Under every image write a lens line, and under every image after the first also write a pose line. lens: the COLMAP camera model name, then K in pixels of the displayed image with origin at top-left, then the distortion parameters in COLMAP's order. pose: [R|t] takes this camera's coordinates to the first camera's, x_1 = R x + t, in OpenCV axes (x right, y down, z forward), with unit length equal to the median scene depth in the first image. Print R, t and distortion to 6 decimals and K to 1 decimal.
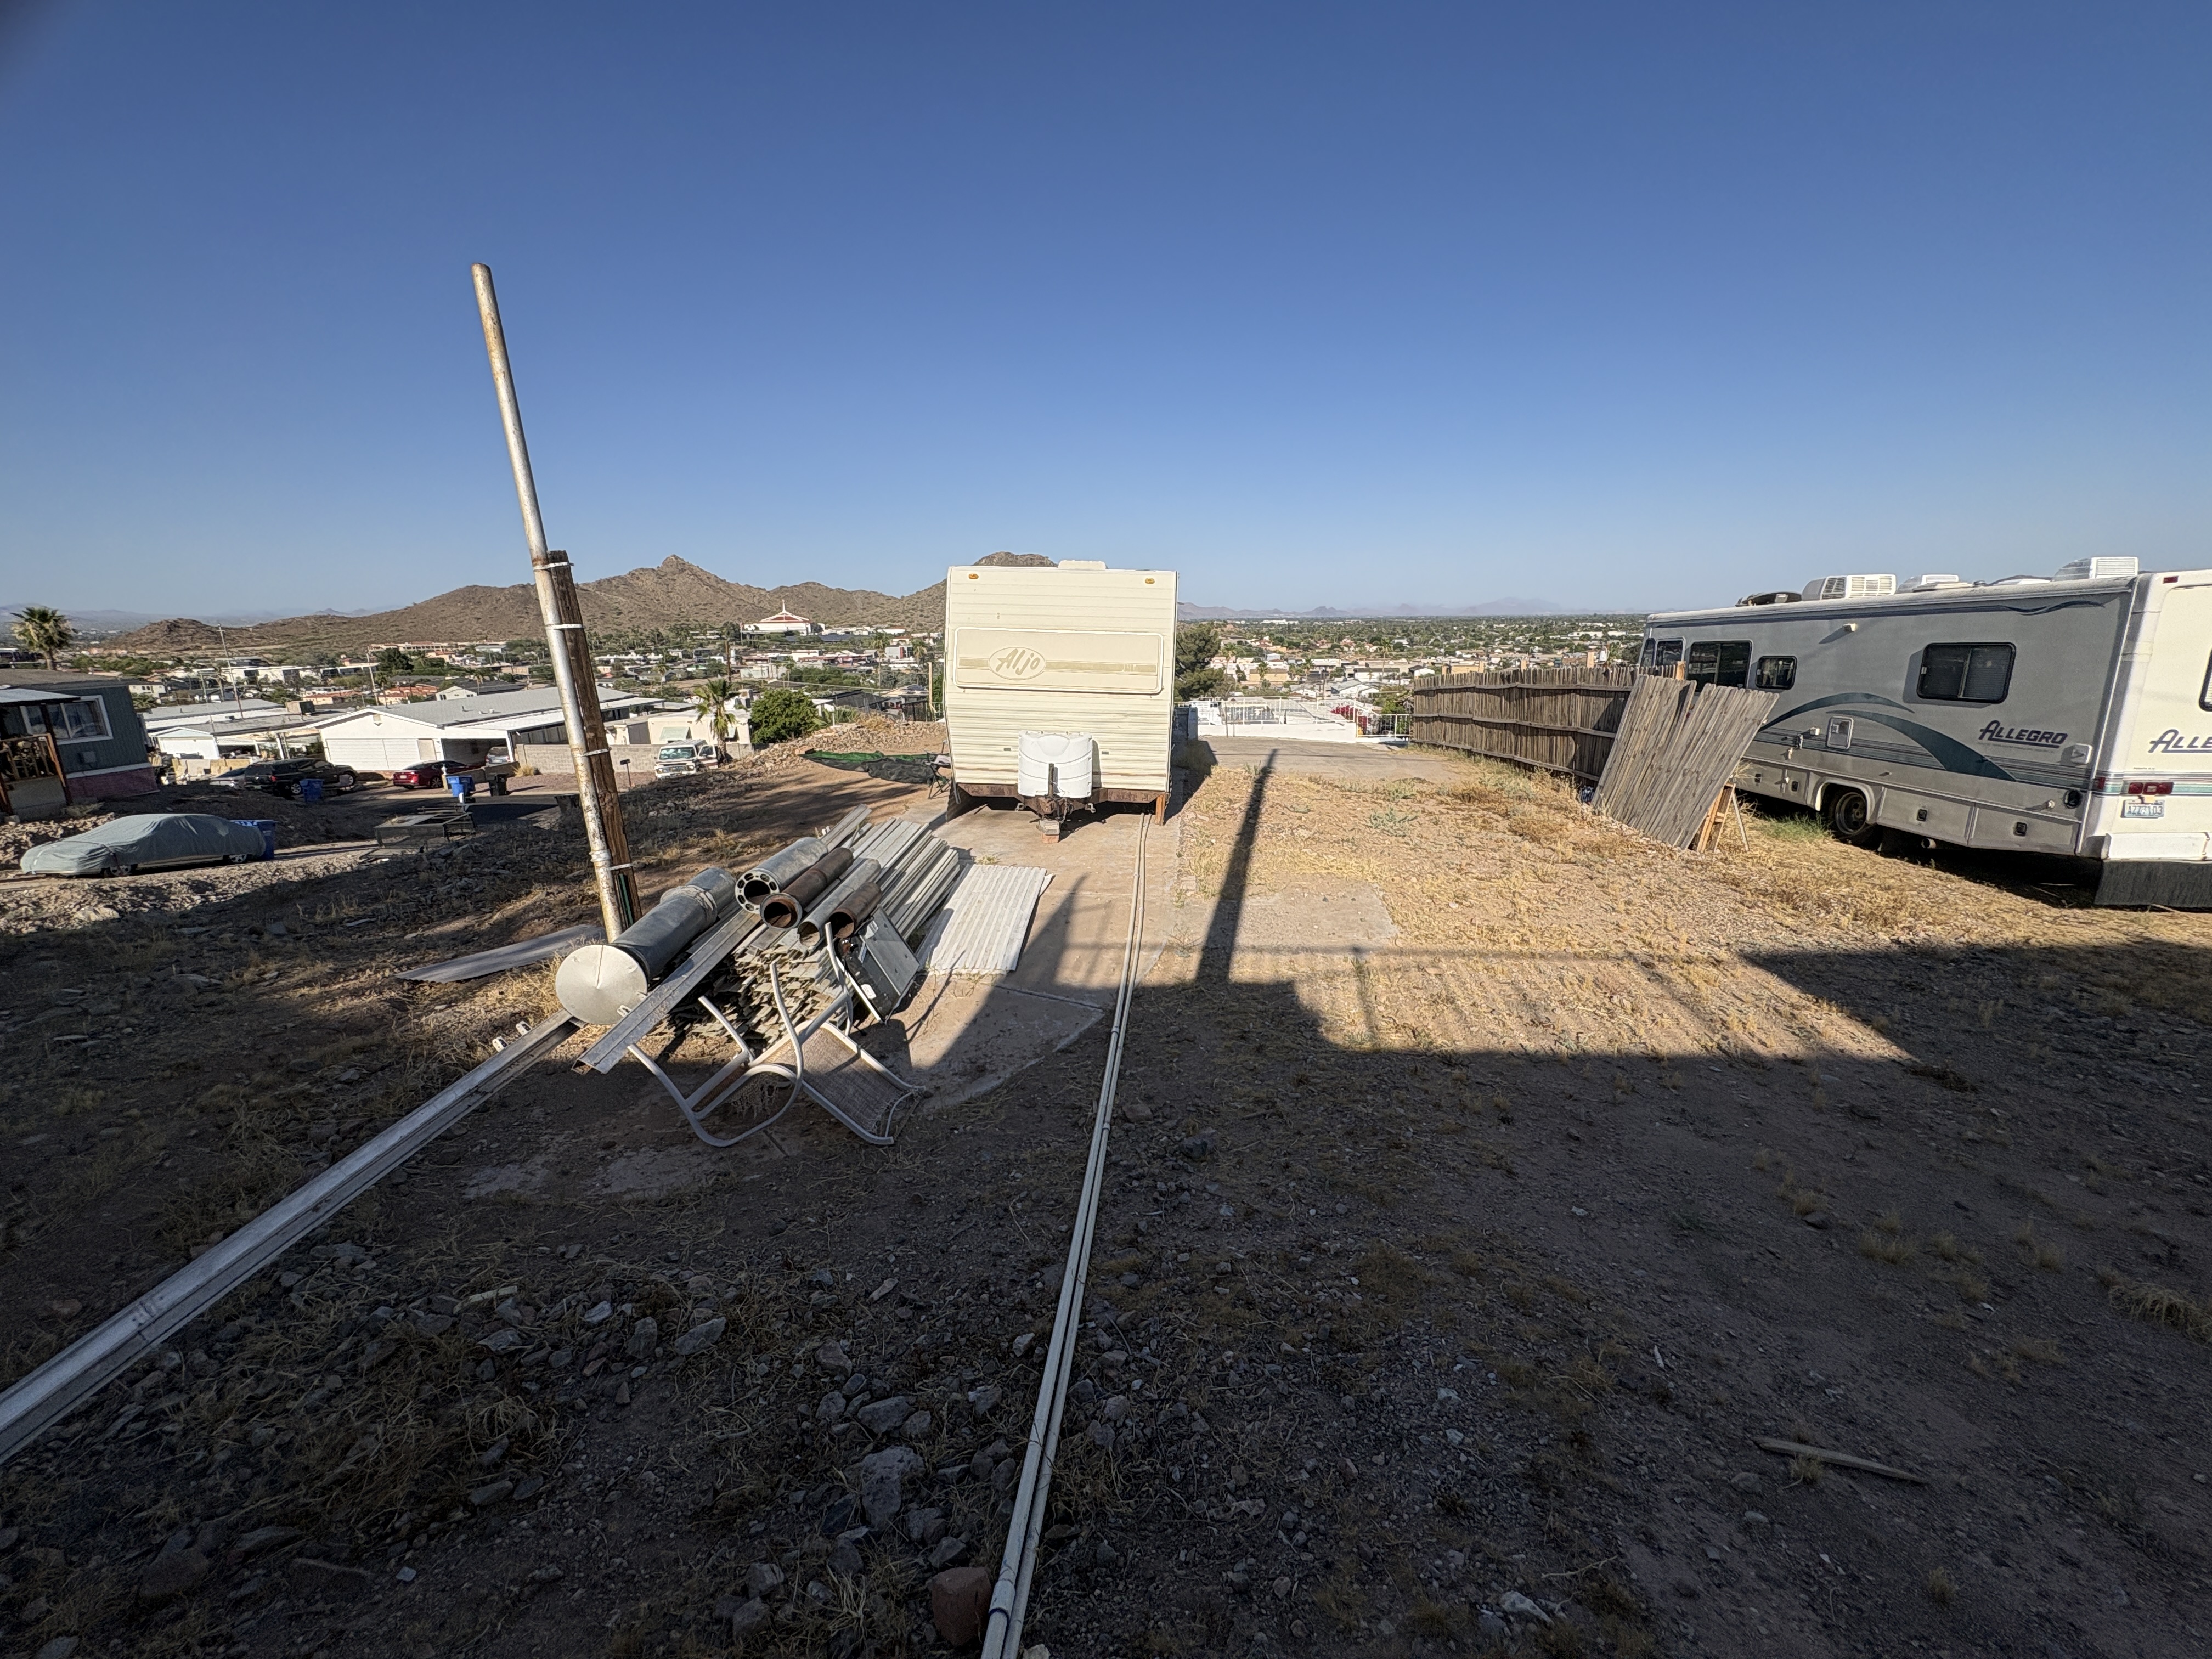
lens RADIAL K [[884.2, 0, 1107.3], [0, 884.2, 832.3], [0, 0, 1]] dist [0.001580, 0.000173]
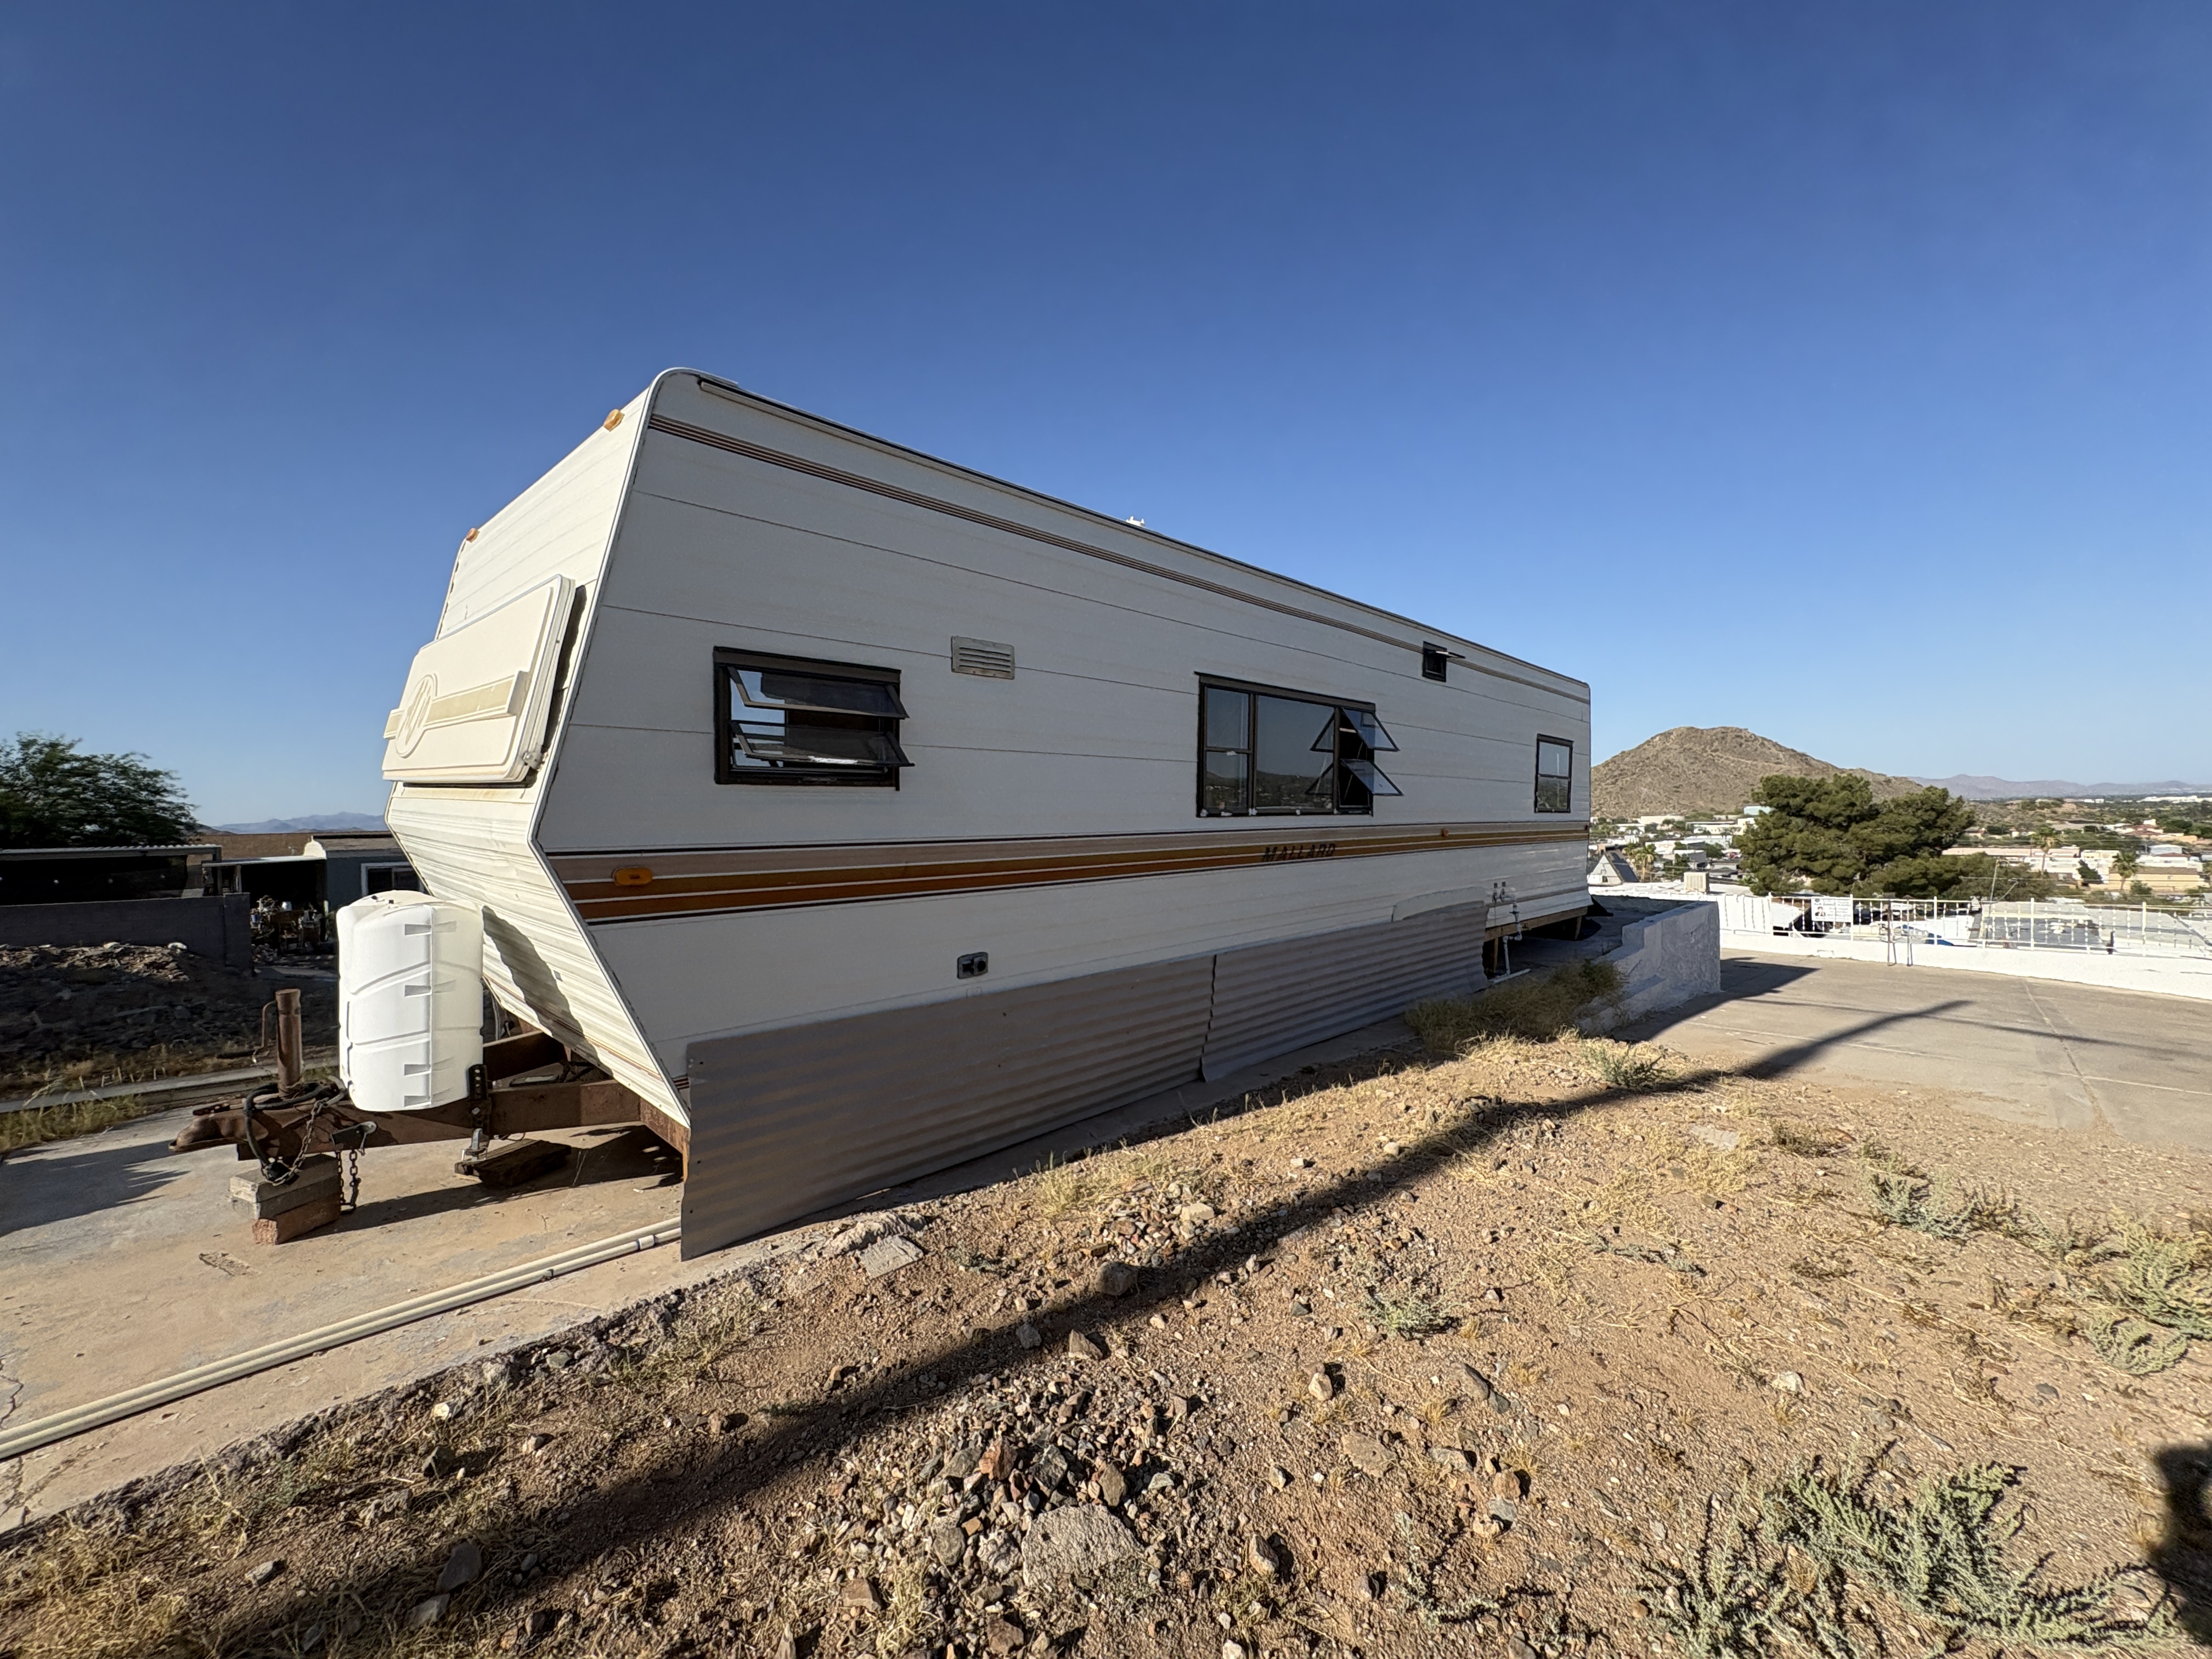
lens RADIAL K [[884.2, 0, 1105.2], [0, 884.2, 835.8], [0, 0, 1]] dist [0.001580, 0.000173]
pose [[0.768099, 0.006714, -0.640295, 0.066859], [-0.135879, 0.978881, -0.152736, -0.022022], [0.625748, 0.204320, 0.752790, 0.163147]]
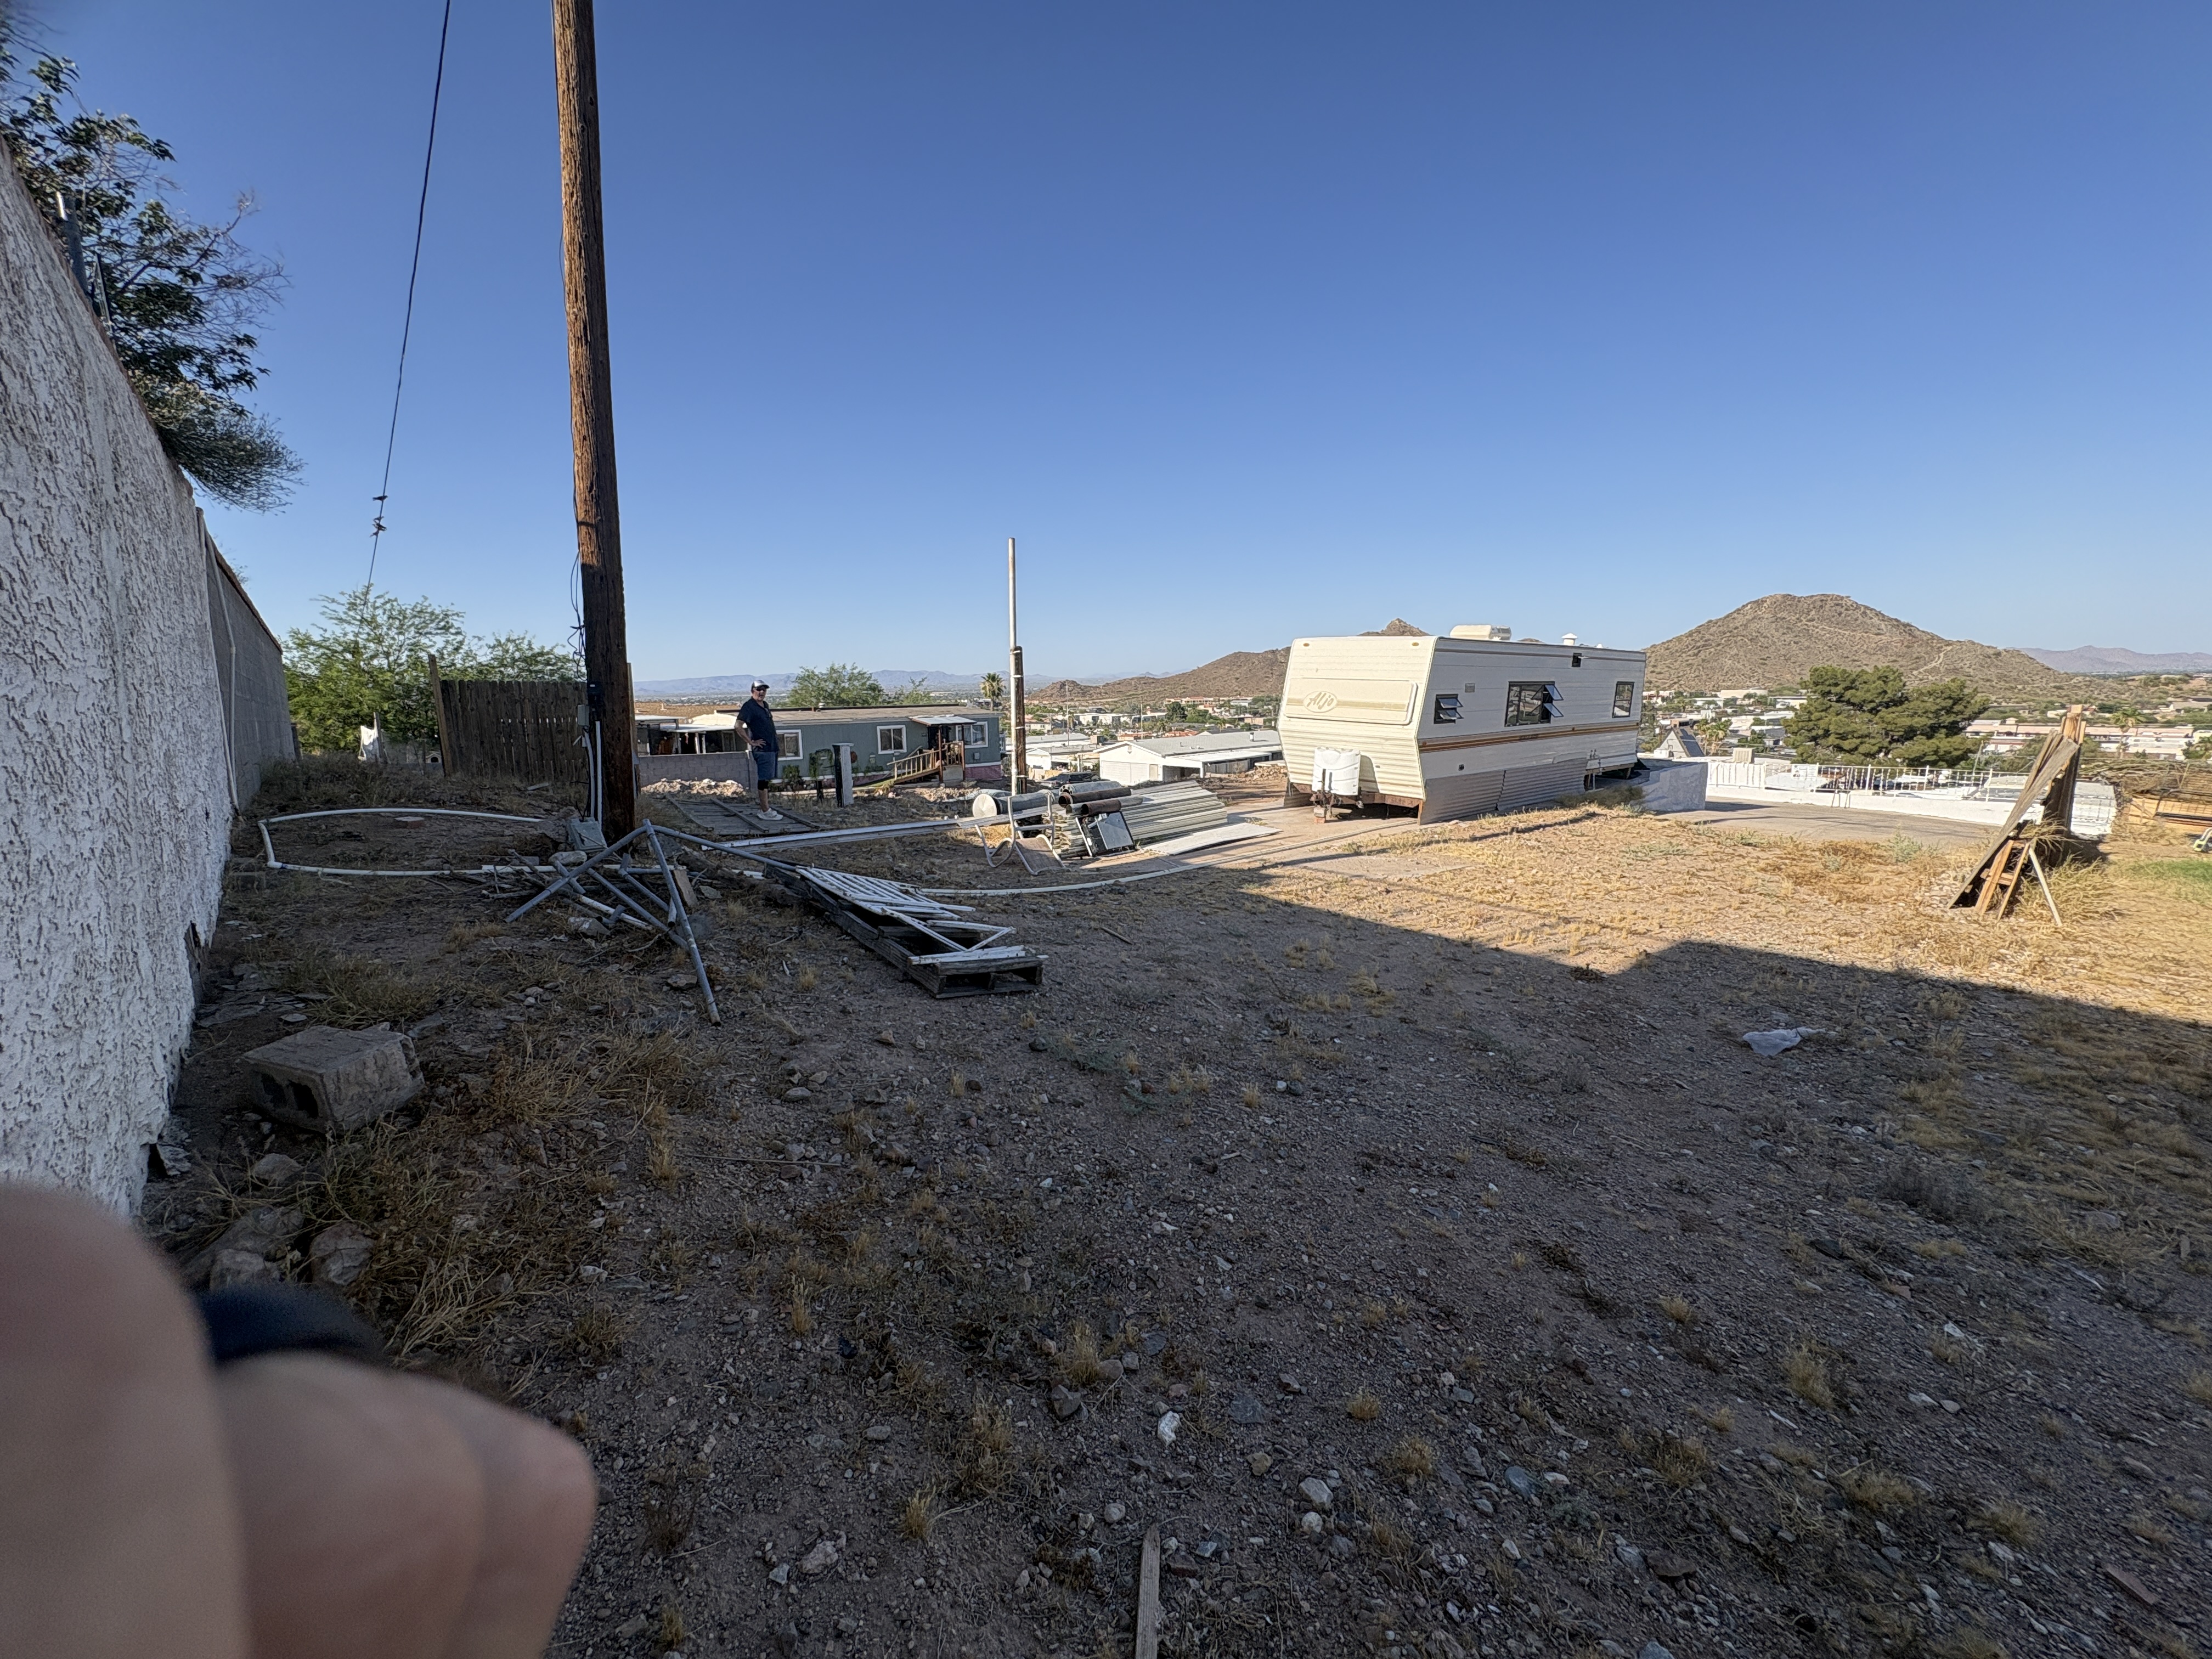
lens RADIAL K [[884.2, 0, 1105.2], [0, 884.2, 835.8], [0, 0, 1]] dist [0.001580, 0.000173]
pose [[0.729374, 0.113490, -0.674636, 0.119368], [-0.153193, 0.988196, 0.000617, 0.015424], [0.666743, 0.102899, 0.738150, -0.056540]]
